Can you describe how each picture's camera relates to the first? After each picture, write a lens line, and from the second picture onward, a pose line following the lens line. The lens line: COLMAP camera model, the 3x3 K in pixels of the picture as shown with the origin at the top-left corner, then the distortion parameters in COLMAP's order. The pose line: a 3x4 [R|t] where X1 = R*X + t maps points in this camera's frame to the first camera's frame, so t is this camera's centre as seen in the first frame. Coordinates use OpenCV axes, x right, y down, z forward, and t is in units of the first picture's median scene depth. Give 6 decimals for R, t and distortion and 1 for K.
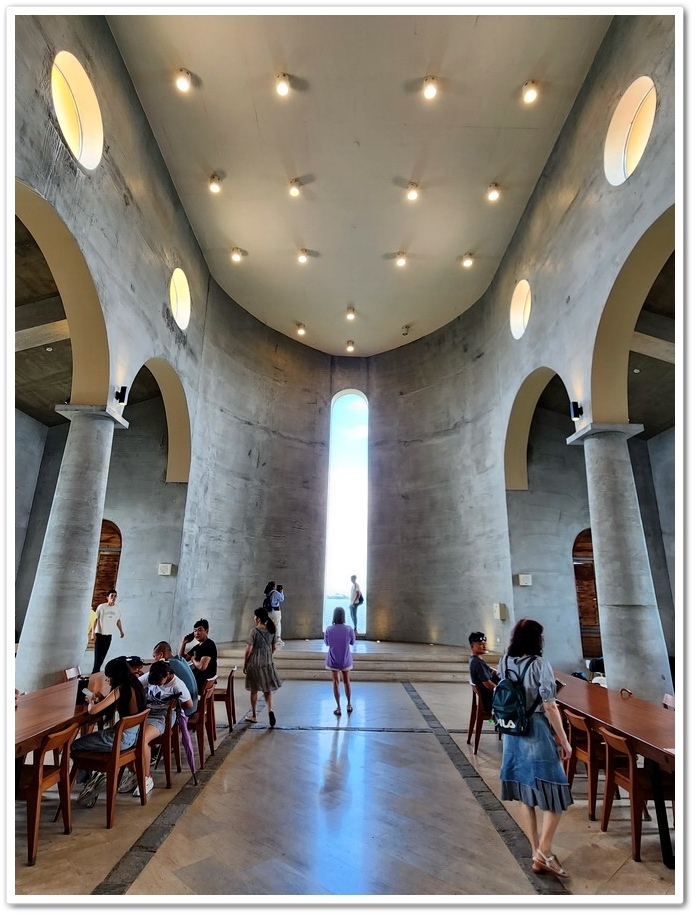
lens RADIAL K [[534.0, 0, 367.1], [0, 534.0, 431.3], [0, 0, 1]] dist [-0.034742, 0.000365]
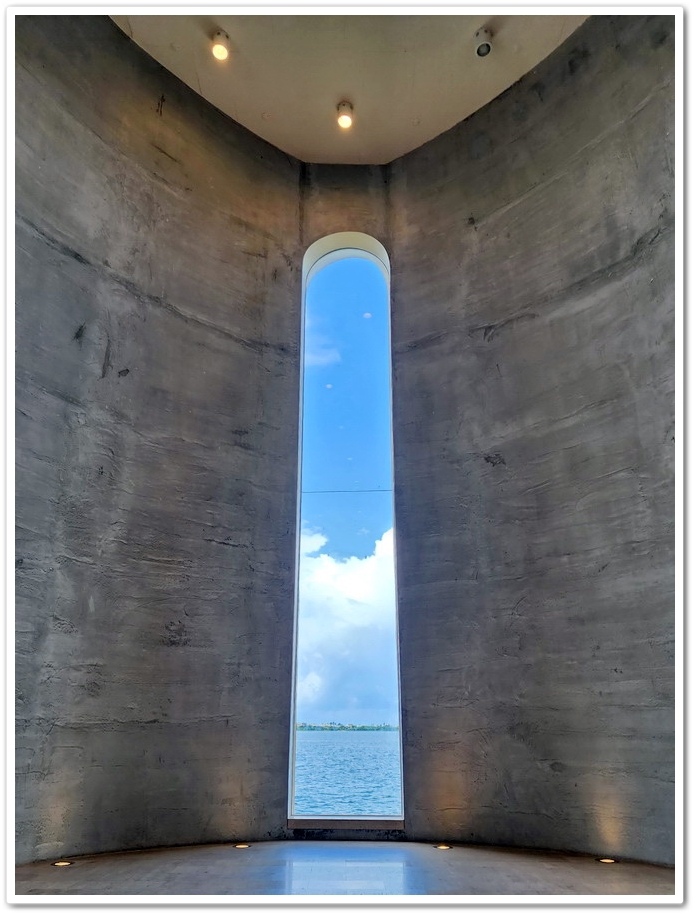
lens RADIAL K [[639.7, 0, 350.6], [0, 639.7, 524.2], [0, 0, 1]] dist [0.047333, -0.000810]
pose [[0.999515, -0.022361, -0.021660, -0.024813], [0.022160, 0.999710, -0.009476, 0.175259], [0.021865, 0.008992, 0.999720, 0.540025]]
